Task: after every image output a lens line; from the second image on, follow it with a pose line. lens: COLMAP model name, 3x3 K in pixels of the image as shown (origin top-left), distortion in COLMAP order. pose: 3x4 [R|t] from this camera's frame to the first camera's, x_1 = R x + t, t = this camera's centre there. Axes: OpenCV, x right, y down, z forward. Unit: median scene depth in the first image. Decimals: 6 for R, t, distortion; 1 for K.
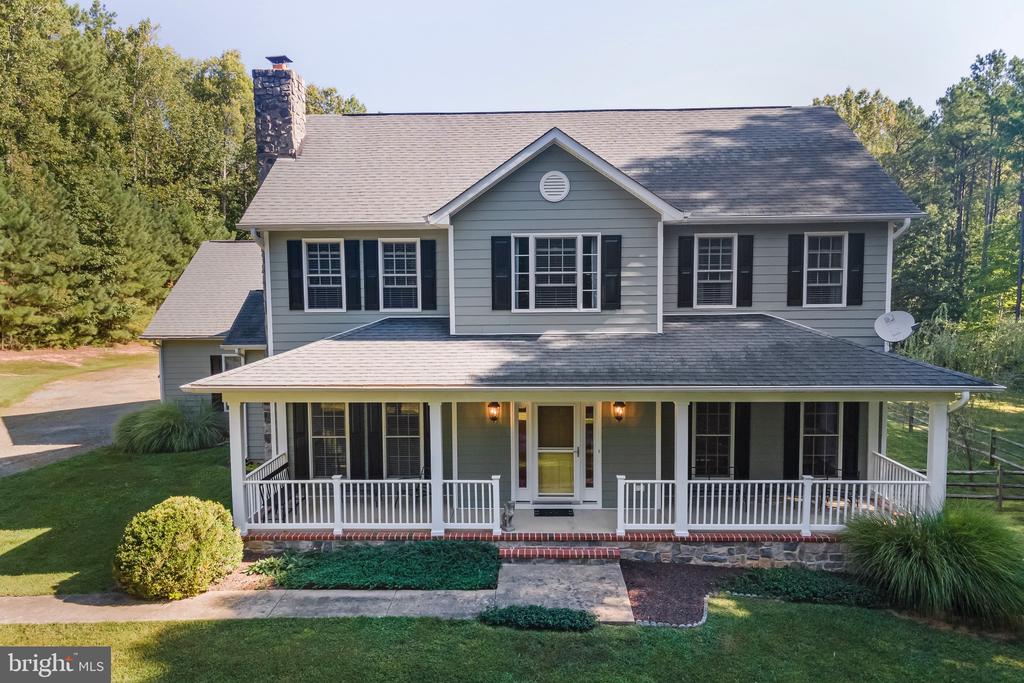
lens RADIAL K [[744.9, 0, 512.0], [0, 744.9, 341.5], [0, 0, 1]] dist [0.048528, 0.002112]
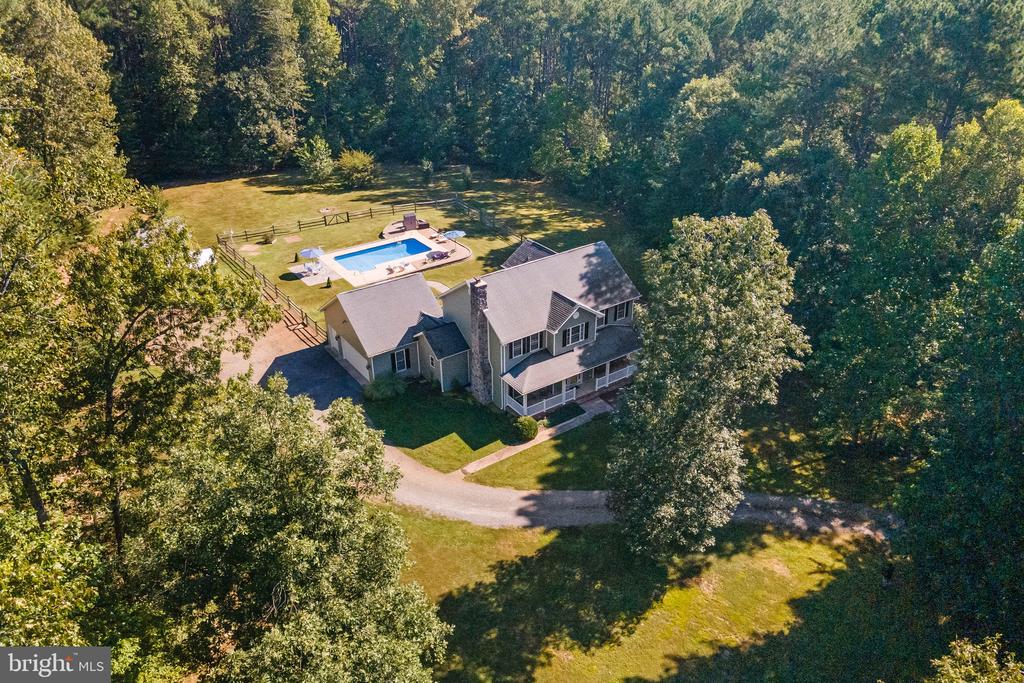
lens RADIAL K [[744.9, 0, 512.0], [0, 744.9, 341.5], [0, 0, 1]] dist [0.048528, 0.002112]
pose [[0.797431, -0.295482, 0.526112, -2.276690], [0.047061, 0.899698, 0.433969, -1.772542], [-0.601572, -0.321301, 0.731353, -1.672550]]
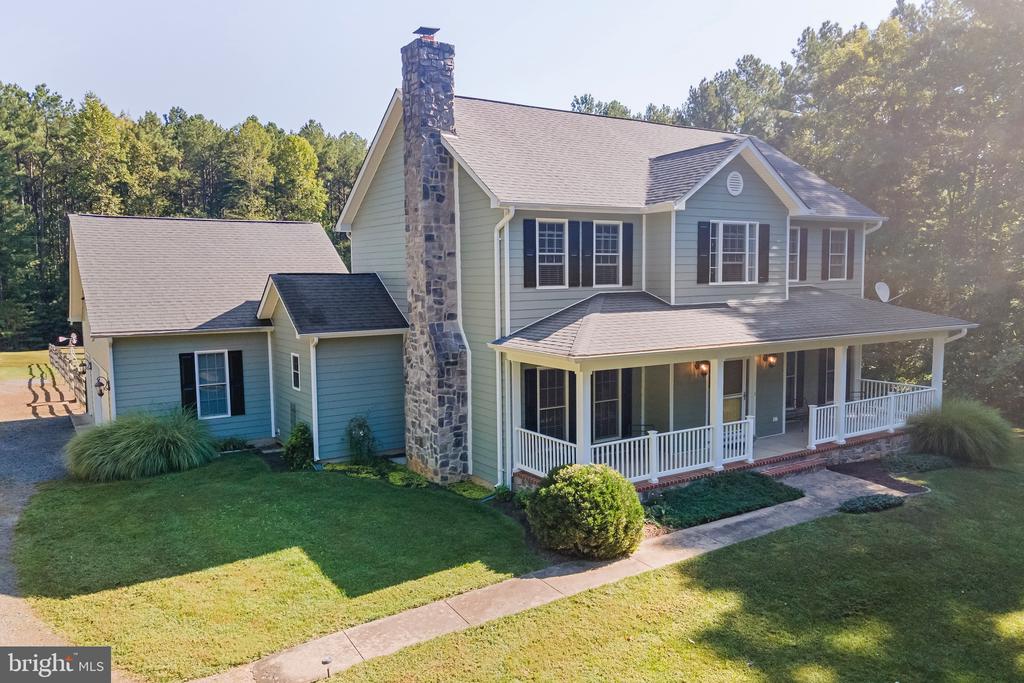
lens RADIAL K [[744.9, 0, 512.0], [0, 744.9, 341.5], [0, 0, 1]] dist [0.048528, 0.002112]
pose [[0.820512, -0.053087, 0.569159, -0.965334], [0.050155, 0.998524, 0.020830, 0.010673], [-0.569425, 0.011455, 0.821964, 0.185571]]
